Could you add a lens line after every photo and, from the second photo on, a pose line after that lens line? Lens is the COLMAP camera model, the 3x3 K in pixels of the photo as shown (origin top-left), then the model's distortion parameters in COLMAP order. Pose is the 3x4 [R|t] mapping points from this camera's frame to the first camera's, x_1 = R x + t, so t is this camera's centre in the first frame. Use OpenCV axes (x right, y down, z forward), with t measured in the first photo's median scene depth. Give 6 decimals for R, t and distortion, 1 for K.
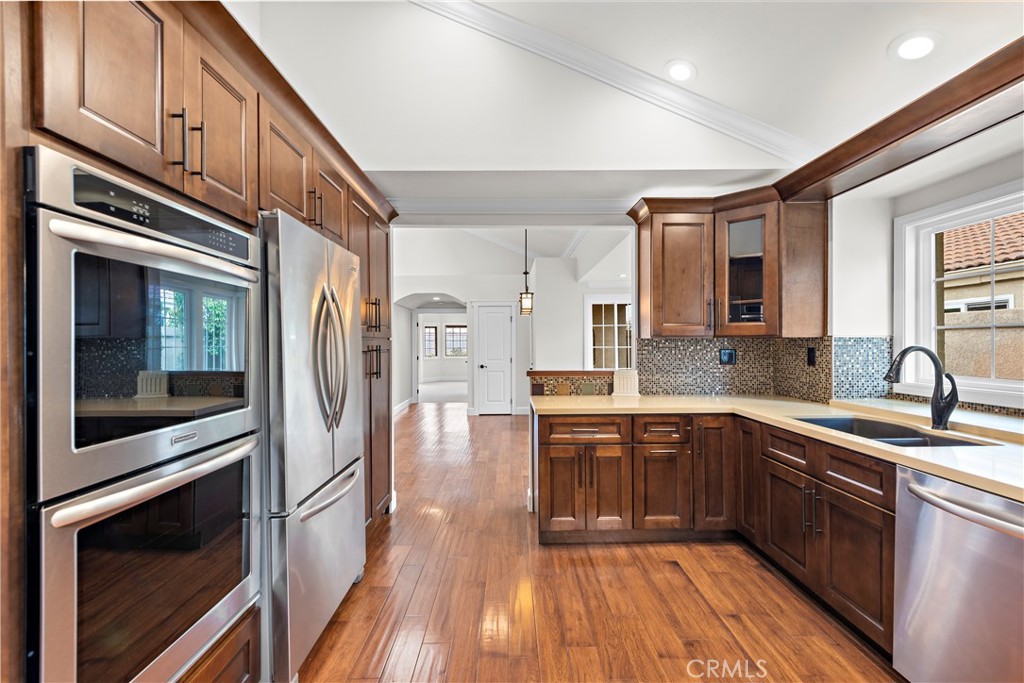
lens RADIAL K [[470.6, 0, 512.7], [0, 470.6, 341.8], [0, 0, 1]] dist [0.000027, 0.000009]
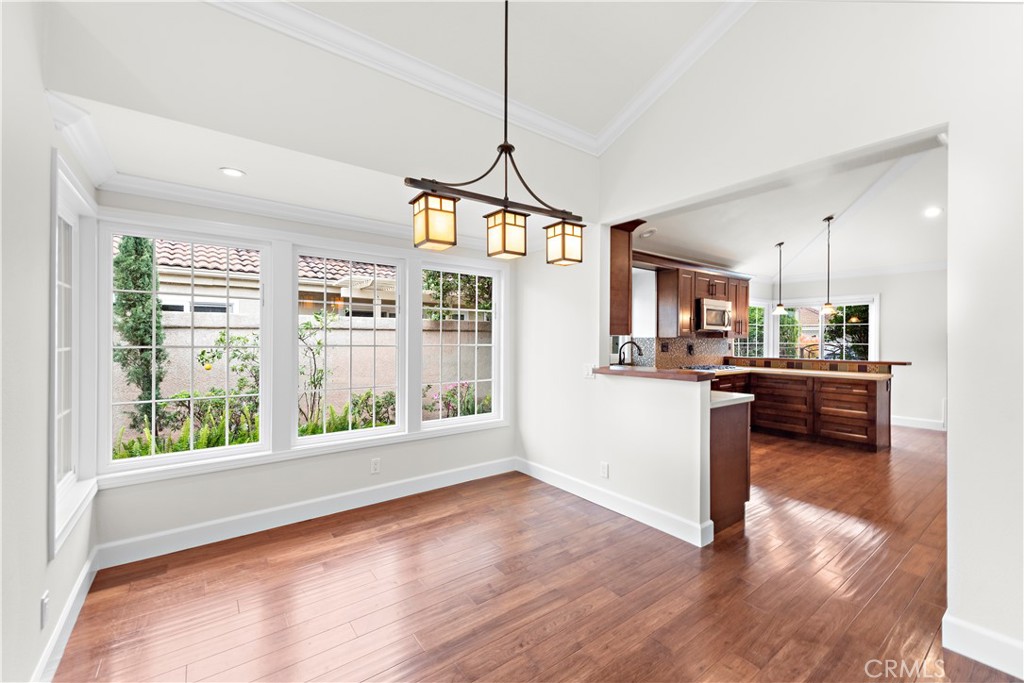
lens RADIAL K [[416.3, 0, 515.2], [0, 416.3, 341.4], [0, 0, 1]] dist [0.002884, 0.000297]
pose [[-0.592469, 0.003466, 0.805586, -0.163549], [0.001453, 0.999994, -0.003234, 0.004989], [-0.805592, -0.000746, -0.592471, 0.985486]]
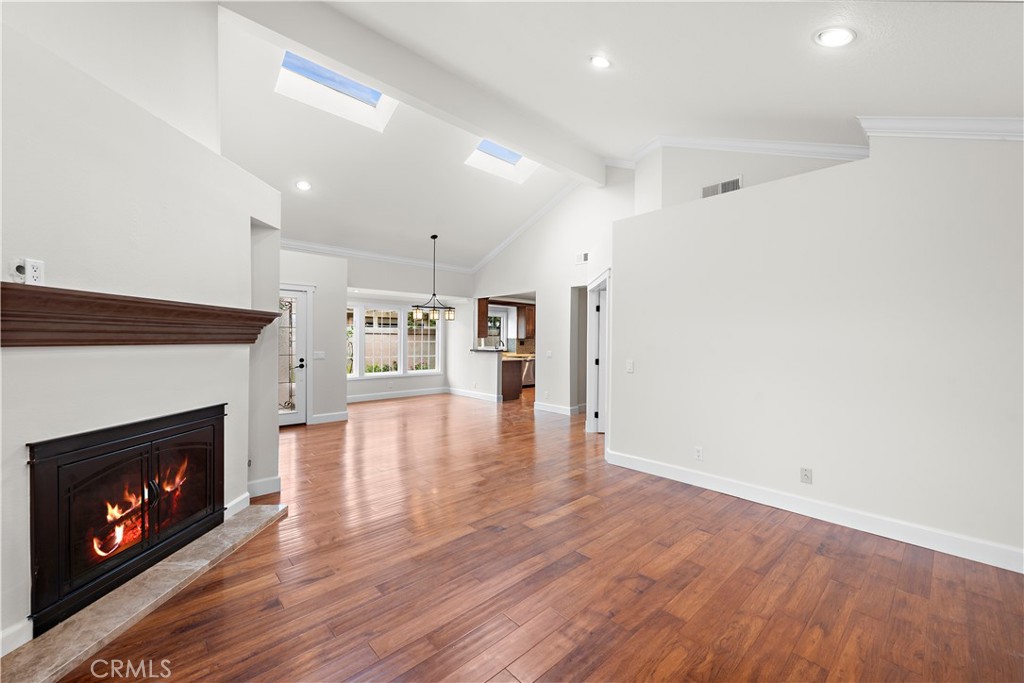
lens RADIAL K [[402.7, 0, 519.8], [0, 402.7, 348.5], [0, 0, 1]] dist [0.019131, -0.000128]
pose [[-0.681051, -0.012116, 0.732135, -1.102958], [-0.001734, 0.999887, 0.014934, 0.013904], [-0.732234, 0.008901, -0.680995, 1.520552]]
